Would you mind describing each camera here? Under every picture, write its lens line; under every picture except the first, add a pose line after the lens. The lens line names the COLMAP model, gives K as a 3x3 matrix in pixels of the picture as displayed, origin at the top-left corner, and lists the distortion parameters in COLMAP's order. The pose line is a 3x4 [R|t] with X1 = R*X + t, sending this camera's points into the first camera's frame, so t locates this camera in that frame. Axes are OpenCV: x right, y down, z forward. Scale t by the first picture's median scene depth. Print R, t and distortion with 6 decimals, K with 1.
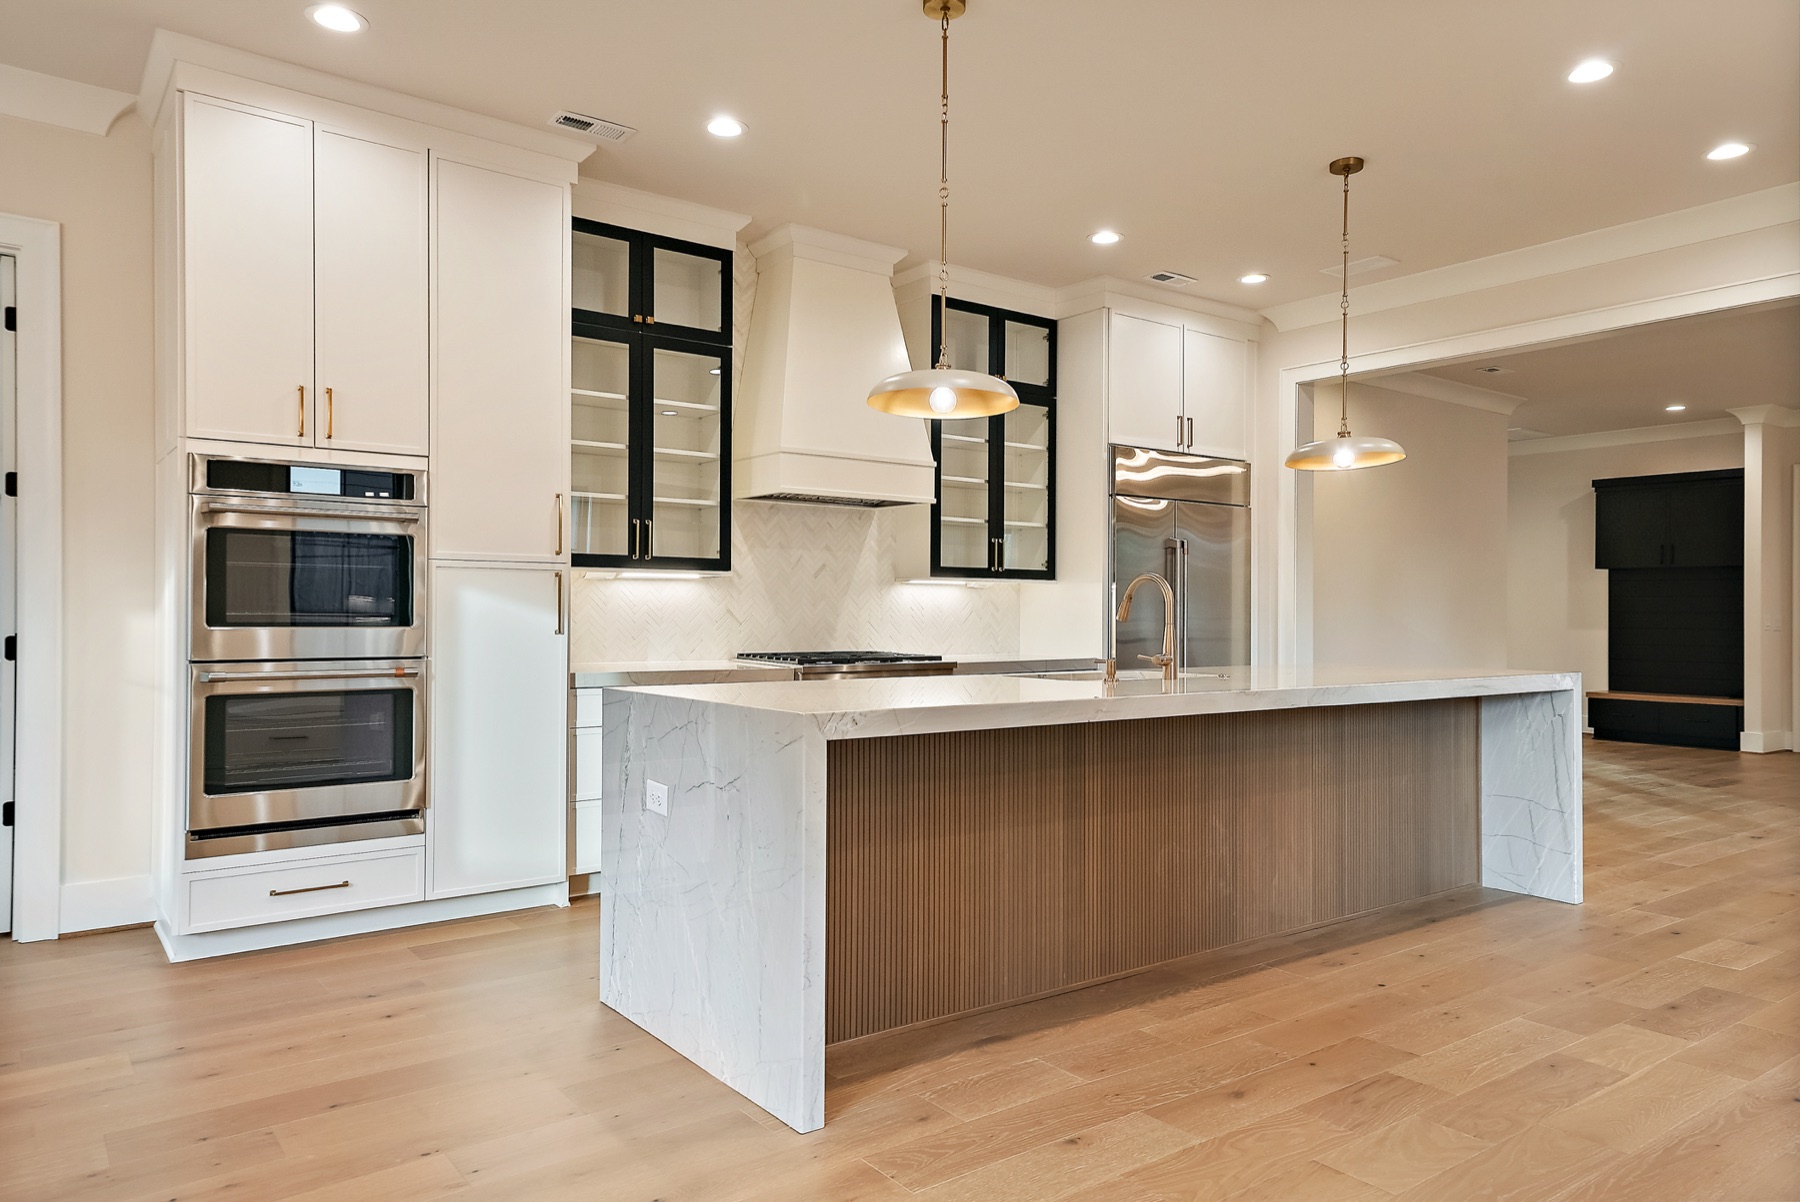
lens RADIAL K [[1215.4, 0, 908.6], [0, 1215.4, 599.8], [0, 0, 1]] dist [0.033289, 0.005022]
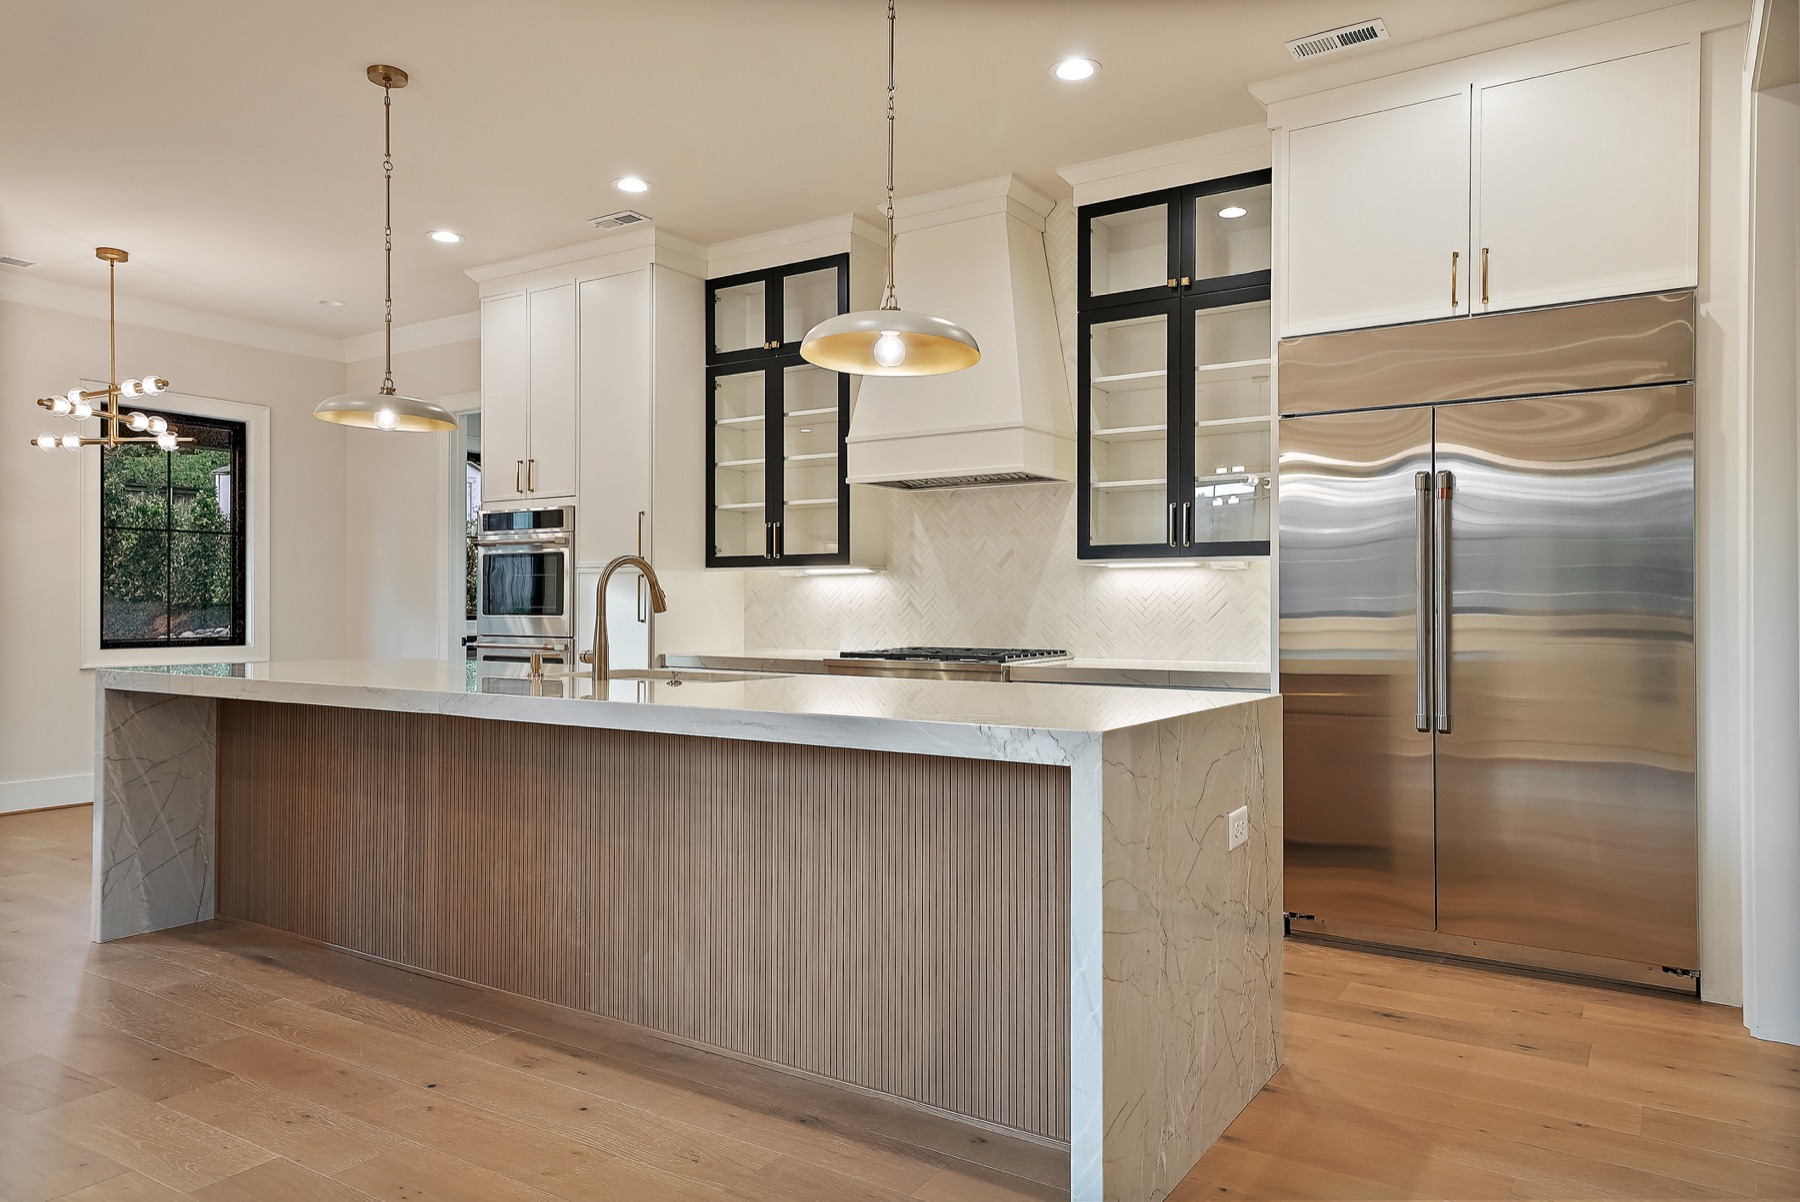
lens RADIAL K [[1215.4, 0, 907.1], [0, 1215.4, 596.2], [0, 0, 1]] dist [0.033289, 0.005022]
pose [[0.320741, -0.008784, -0.947126, 0.970037], [0.012267, 0.999912, -0.005119, 0.010236], [0.947088, -0.009976, 0.320820, 0.825723]]
